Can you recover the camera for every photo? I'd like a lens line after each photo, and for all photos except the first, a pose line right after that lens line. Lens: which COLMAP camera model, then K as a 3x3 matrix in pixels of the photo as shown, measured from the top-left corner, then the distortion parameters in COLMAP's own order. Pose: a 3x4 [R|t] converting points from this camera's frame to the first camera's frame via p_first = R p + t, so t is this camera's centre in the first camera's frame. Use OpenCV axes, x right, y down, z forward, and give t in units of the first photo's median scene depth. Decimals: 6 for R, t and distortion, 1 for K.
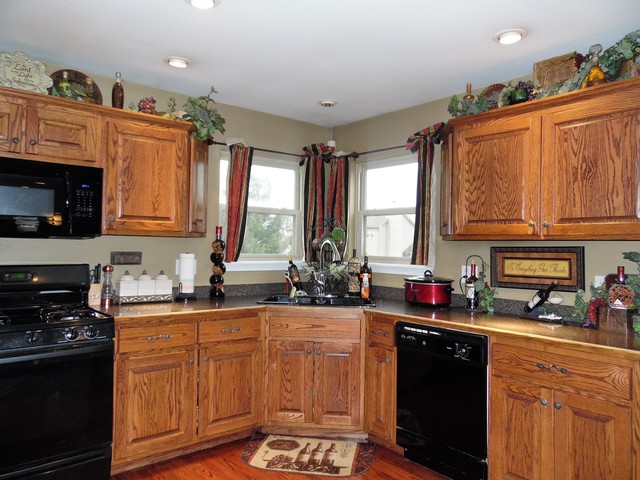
lens RADIAL K [[492.3, 0, 320.6], [0, 492.3, 239.3], [0, 0, 1]] dist [-0.006977, 0.054224]
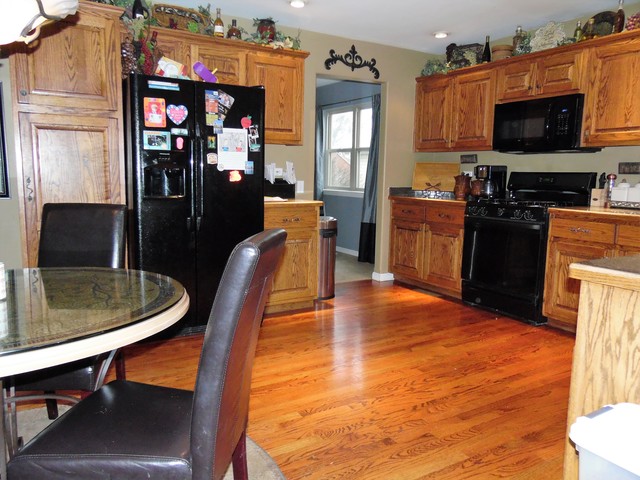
lens RADIAL K [[492.3, 0, 320.4], [0, 492.3, 239.6], [0, 0, 1]] dist [-0.006977, 0.054224]
pose [[-0.161390, 0.112937, -0.980407, 0.897171], [-0.014238, 0.993061, 0.116739, 0.084252], [0.986788, 0.032799, -0.158662, 0.529918]]
